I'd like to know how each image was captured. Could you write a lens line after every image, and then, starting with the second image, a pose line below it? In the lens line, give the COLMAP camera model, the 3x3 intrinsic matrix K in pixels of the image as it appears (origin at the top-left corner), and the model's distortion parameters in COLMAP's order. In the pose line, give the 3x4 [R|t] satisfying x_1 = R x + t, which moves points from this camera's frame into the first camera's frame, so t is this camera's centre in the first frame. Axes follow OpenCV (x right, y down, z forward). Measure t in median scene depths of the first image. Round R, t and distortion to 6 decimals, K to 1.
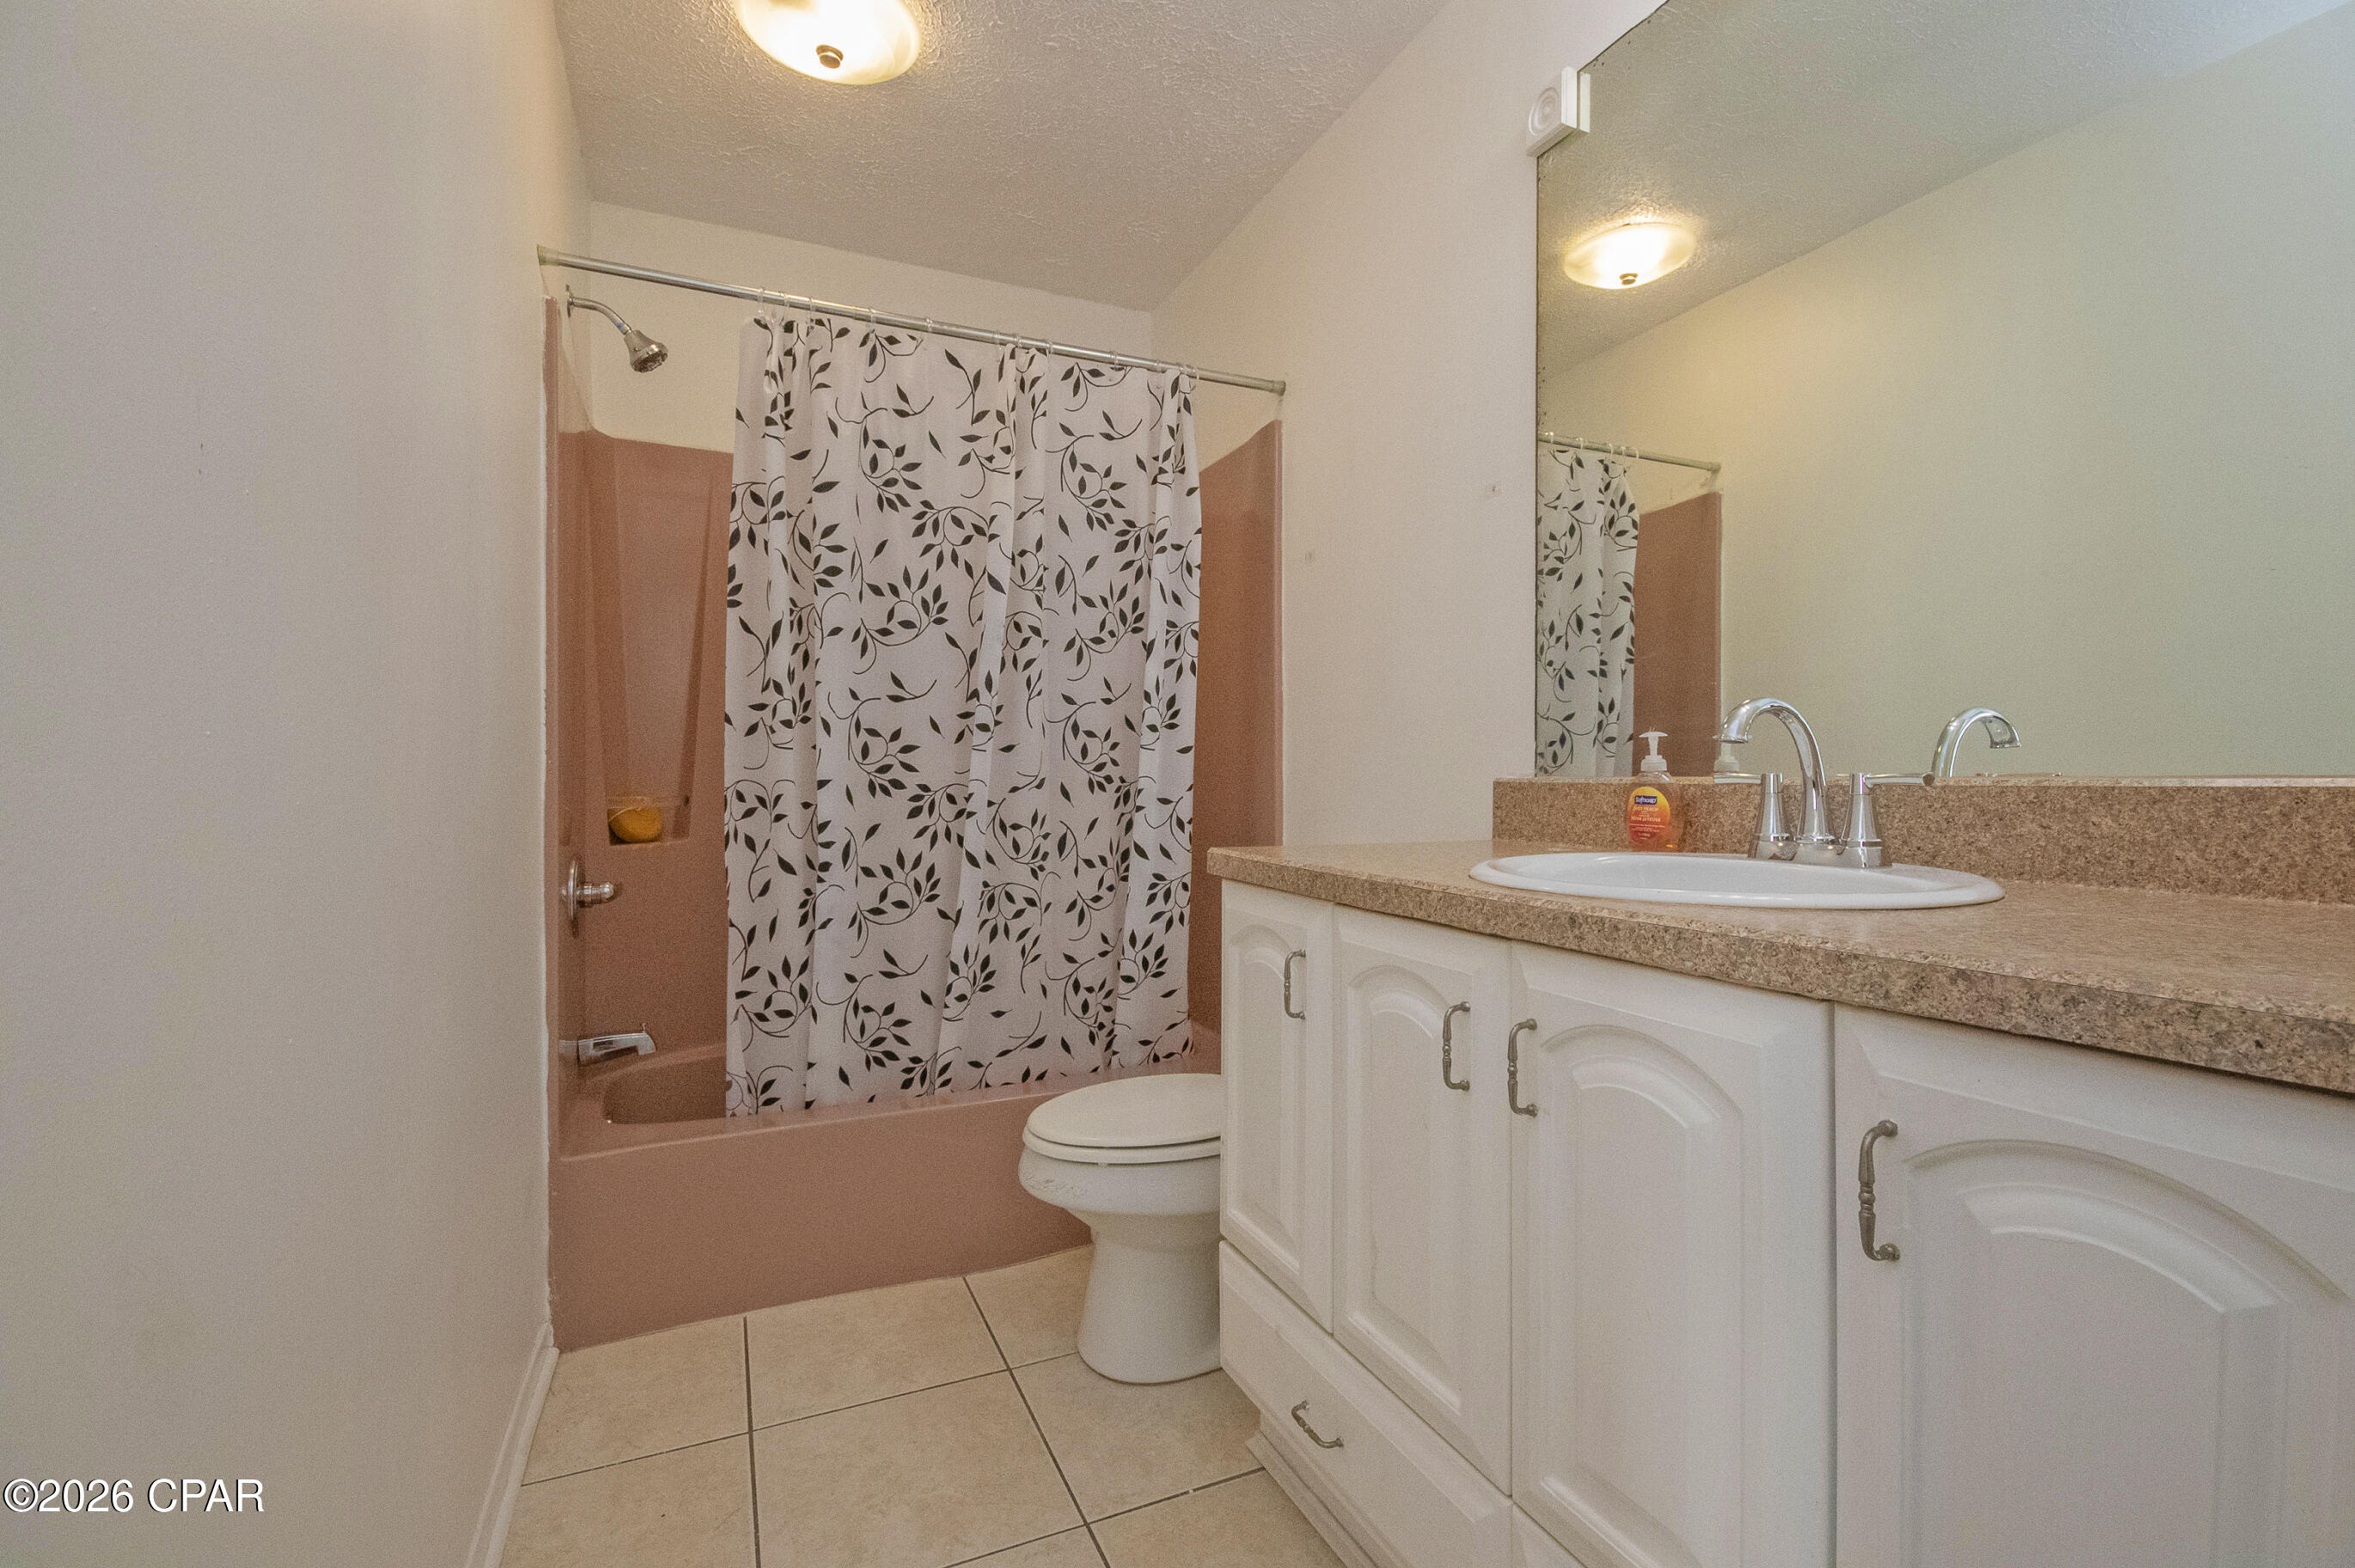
lens RADIAL K [[1036.4, 0, 1190.3], [0, 1036.4, 783.4], [0, 0, 1]] dist [0.001104, -0.016332]
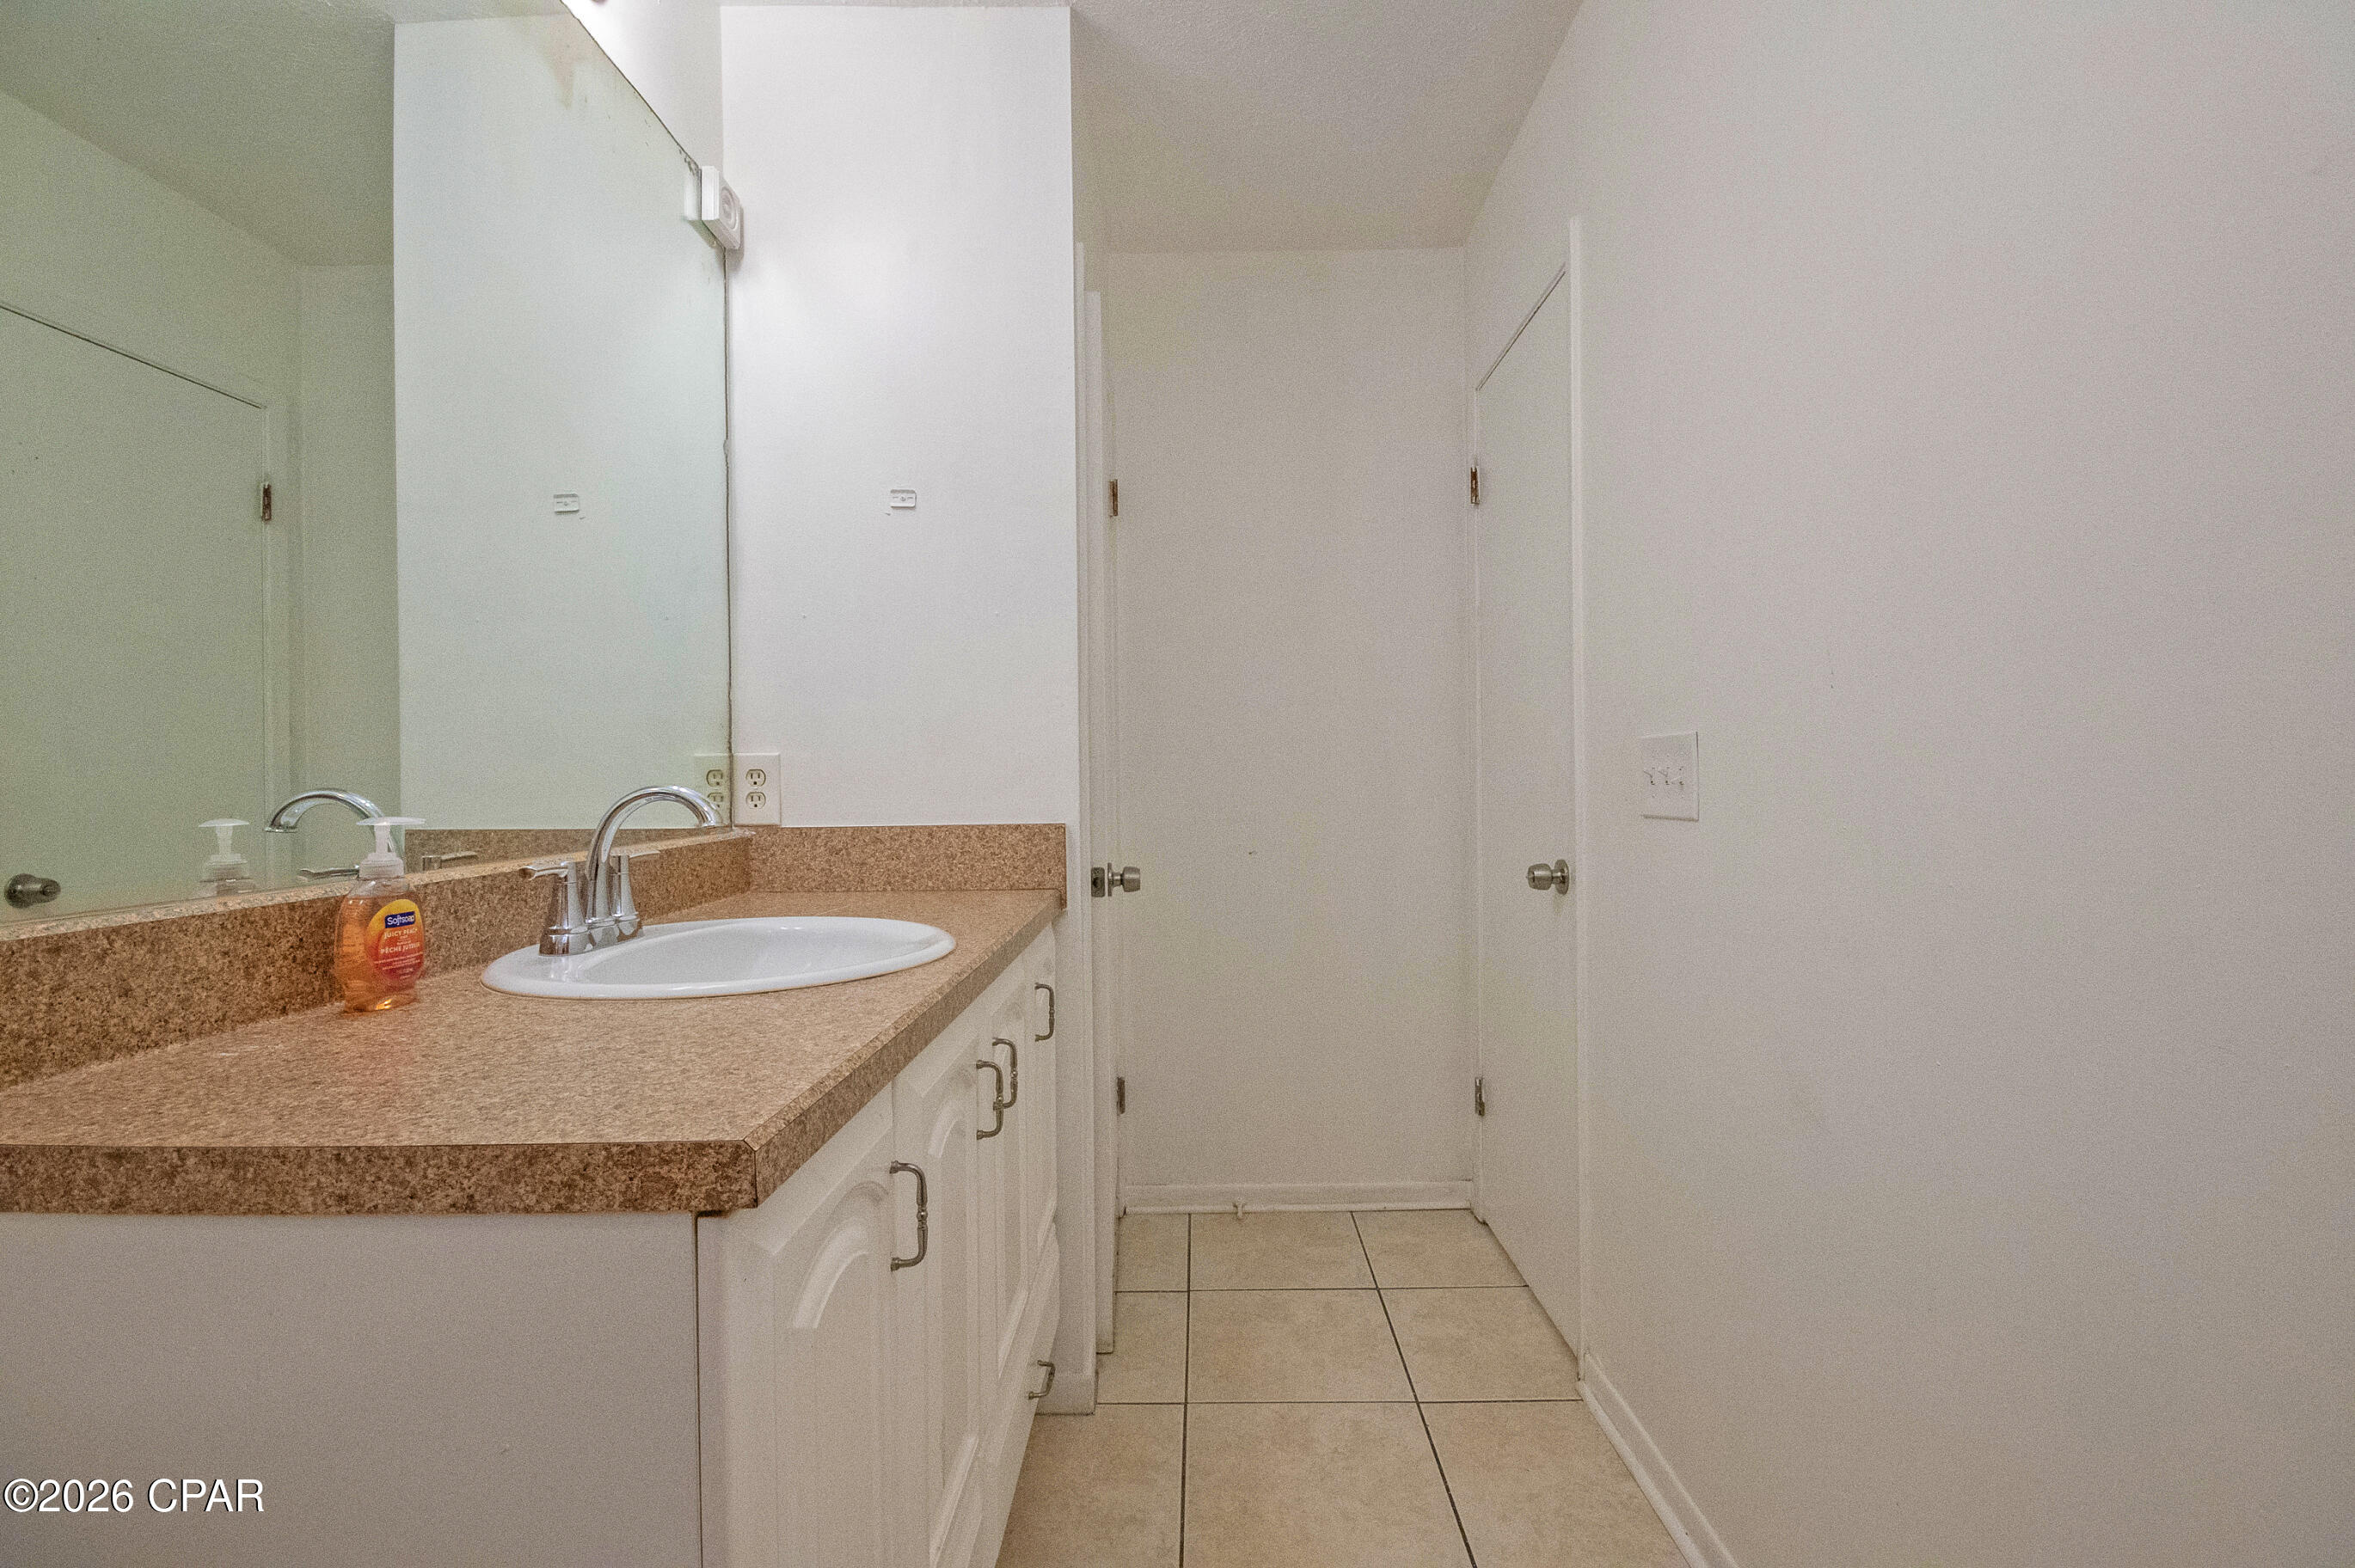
lens RADIAL K [[1036.4, 0, 1190.3], [0, 1036.4, 783.4], [0, 0, 1]] dist [0.001104, -0.016332]
pose [[-0.905108, 0.007548, 0.425114, -0.284983], [0.014704, 0.999800, 0.013554, -0.070374], [-0.424927, 0.018518, -0.905038, 1.372892]]
